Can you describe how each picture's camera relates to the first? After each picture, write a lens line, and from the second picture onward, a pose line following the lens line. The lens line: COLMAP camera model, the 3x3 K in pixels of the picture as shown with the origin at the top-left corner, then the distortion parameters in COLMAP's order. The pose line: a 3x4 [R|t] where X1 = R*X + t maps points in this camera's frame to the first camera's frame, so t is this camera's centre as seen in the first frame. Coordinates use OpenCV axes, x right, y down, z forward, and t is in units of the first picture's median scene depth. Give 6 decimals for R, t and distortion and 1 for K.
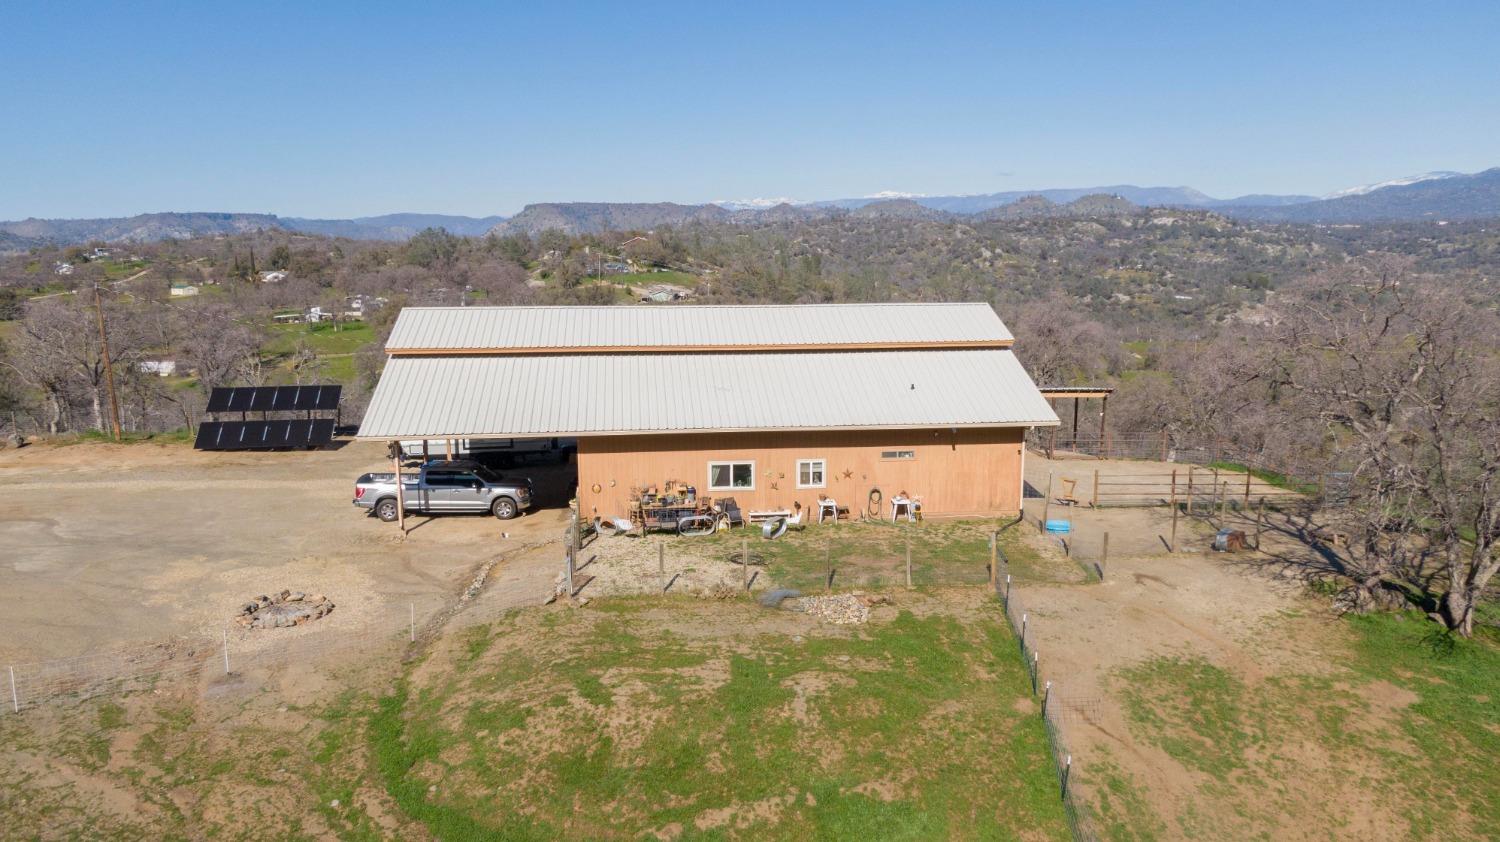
lens RADIAL K [[1044.4, 0, 756.0], [0, 1044.4, 423.7], [0, 0, 1]] dist [0.016521, -0.032337]
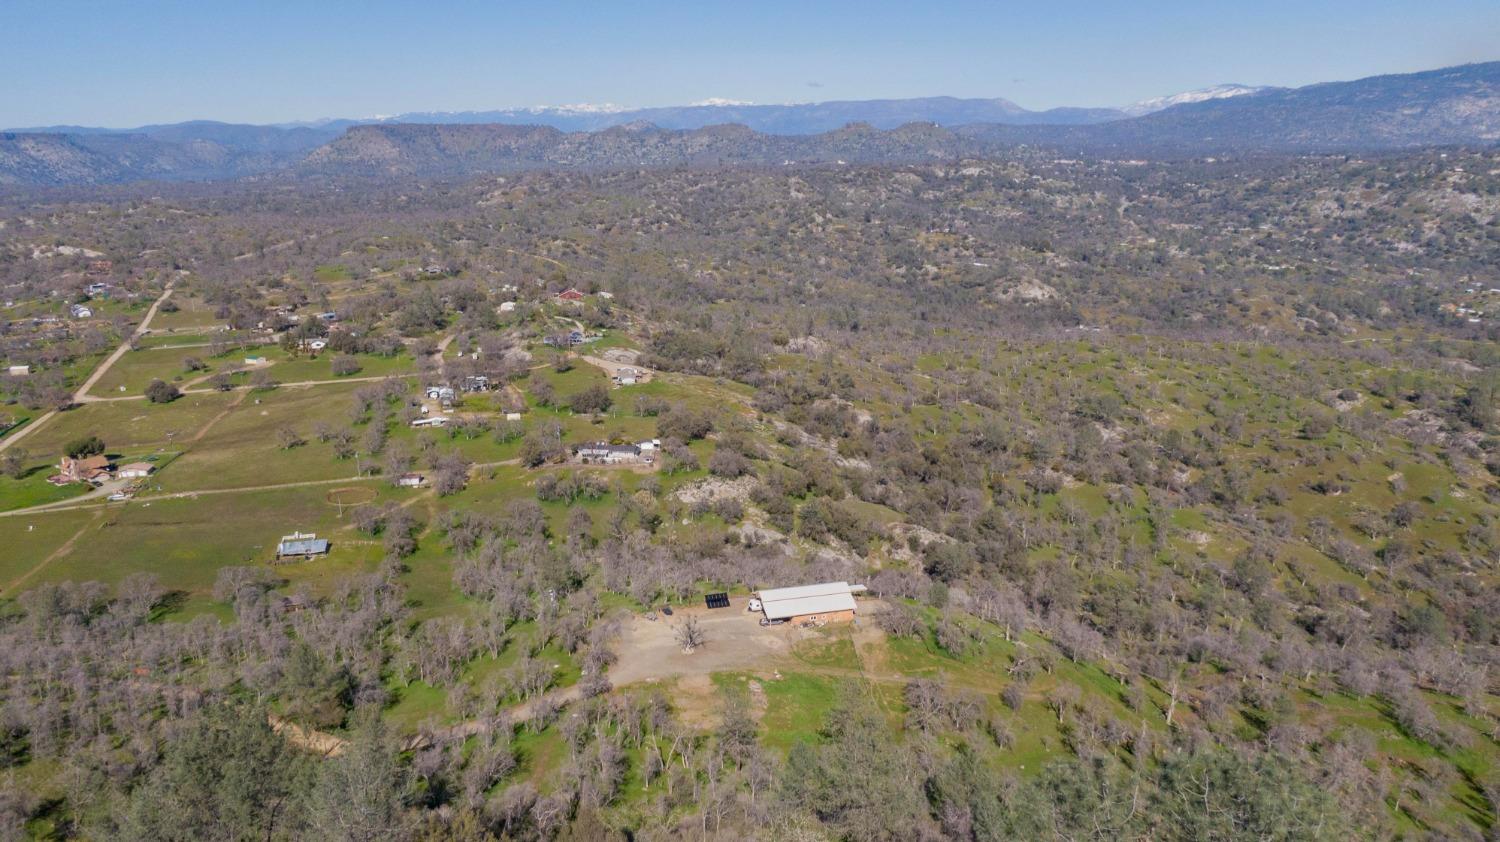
lens RADIAL K [[1044.4, 0, 754.1], [0, 1044.4, 421.3], [0, 0, 1]] dist [0.016521, -0.032337]
pose [[0.987452, -0.036368, 0.153672, -0.027473], [0.023284, 0.996014, 0.086100, -0.035659], [-0.156191, -0.081441, 0.984364, -0.109502]]
